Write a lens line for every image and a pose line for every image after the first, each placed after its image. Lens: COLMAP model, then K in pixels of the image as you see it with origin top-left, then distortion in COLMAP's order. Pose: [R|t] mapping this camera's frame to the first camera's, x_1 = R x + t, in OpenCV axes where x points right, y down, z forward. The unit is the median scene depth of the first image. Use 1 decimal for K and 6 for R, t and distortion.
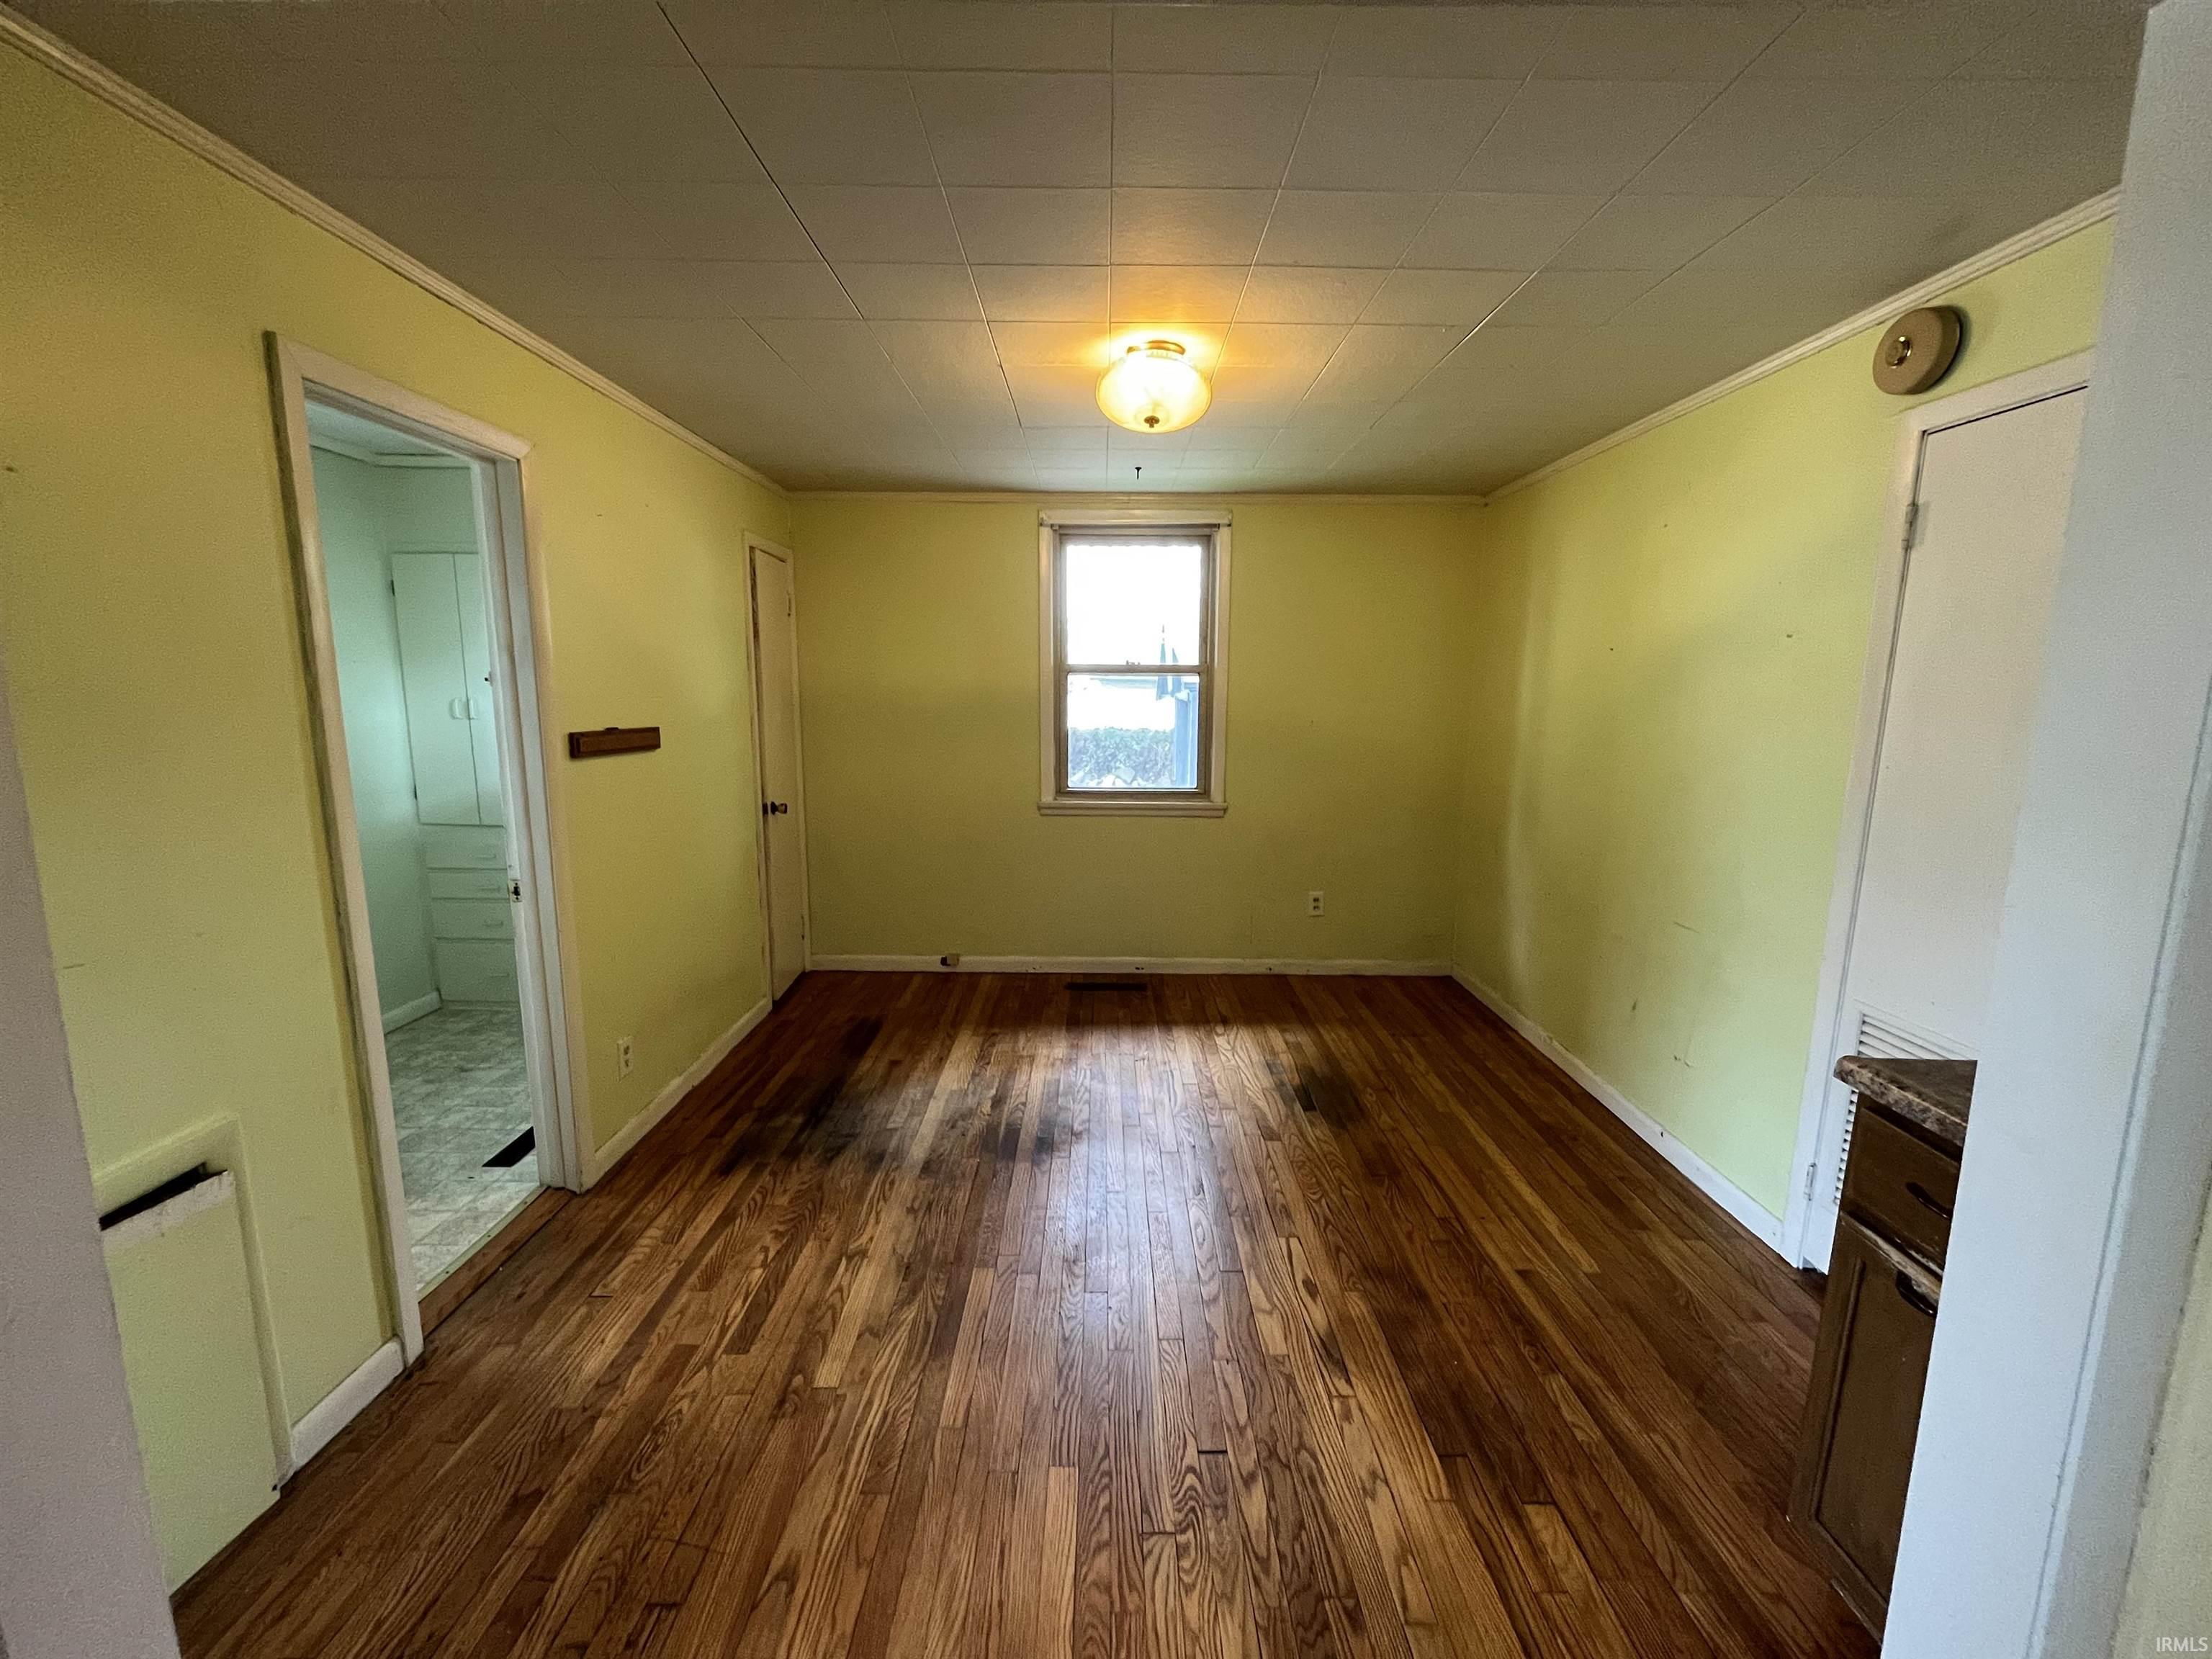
lens RADIAL K [[889.4, 0, 1099.4], [0, 889.4, 826.7], [0, 0, 1]] dist [-0.003672, 0.000254]
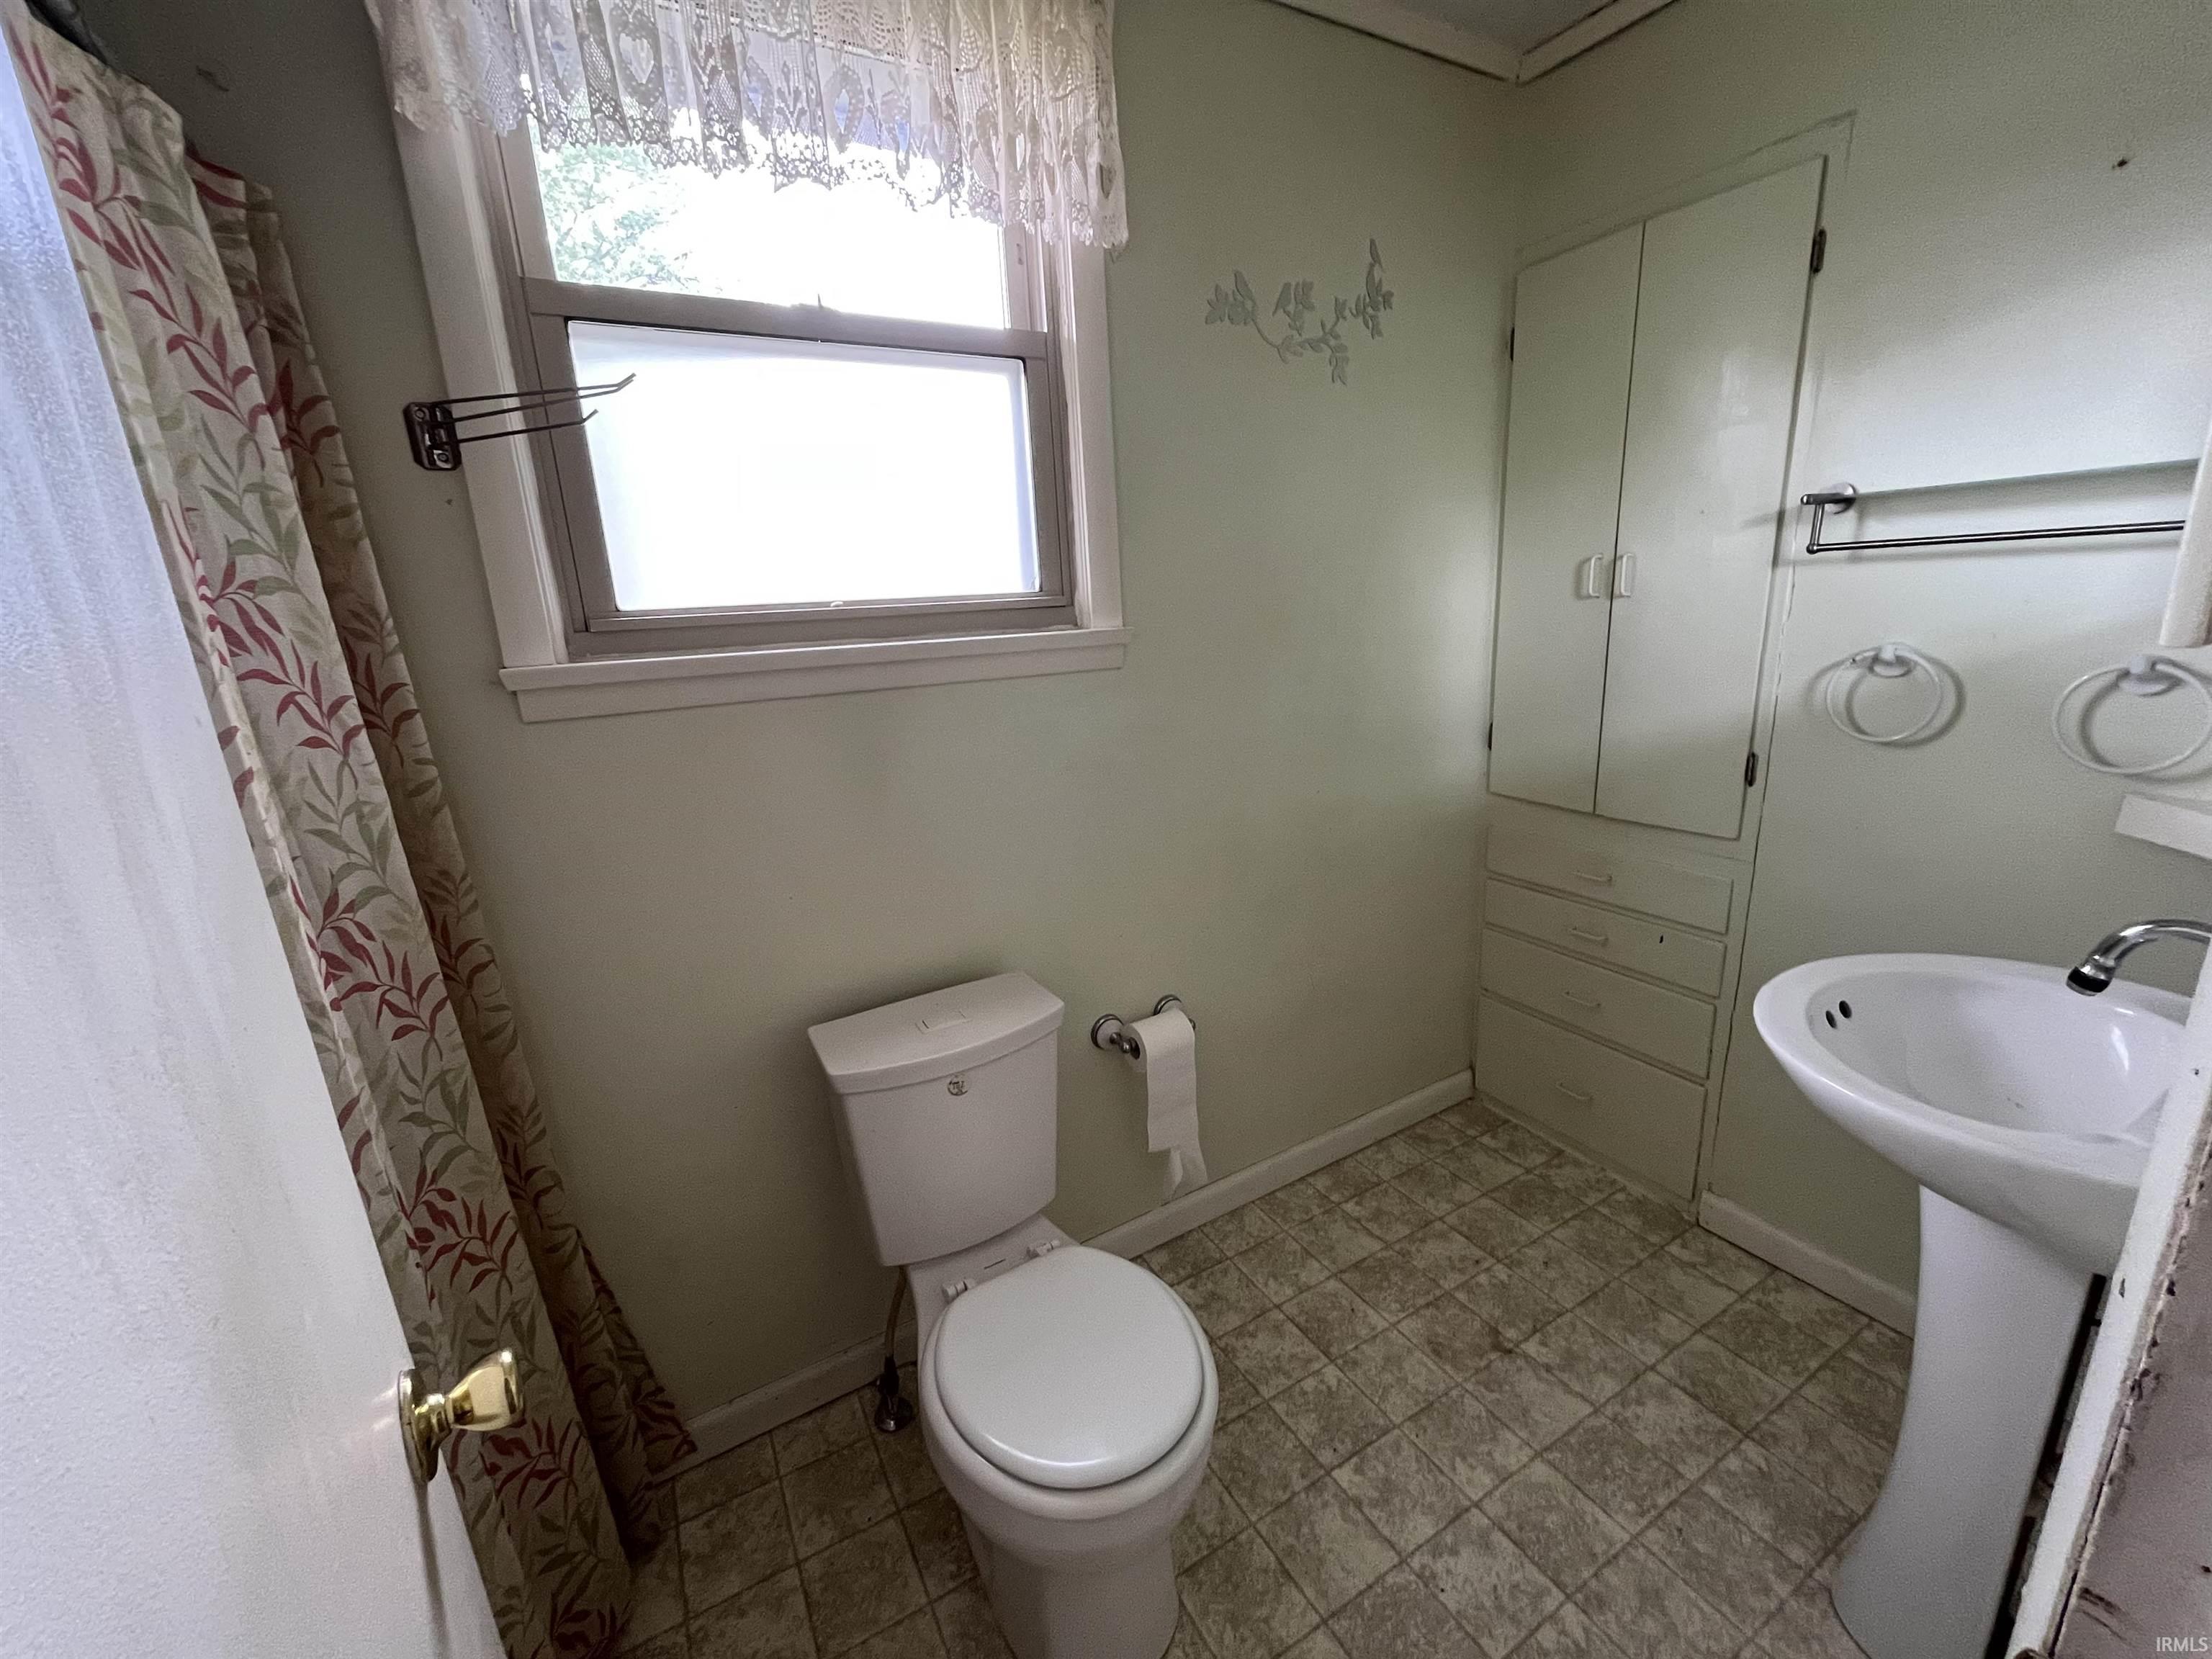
lens RADIAL K [[889.4, 0, 1097.7], [0, 889.4, 824.4], [0, 0, 1]] dist [-0.003672, 0.000254]
pose [[0.500301, 0.187170, -0.845379, -0.404120], [-0.072357, 0.981979, 0.174592, -0.062434], [0.862823, -0.026180, 0.504828, 0.495135]]
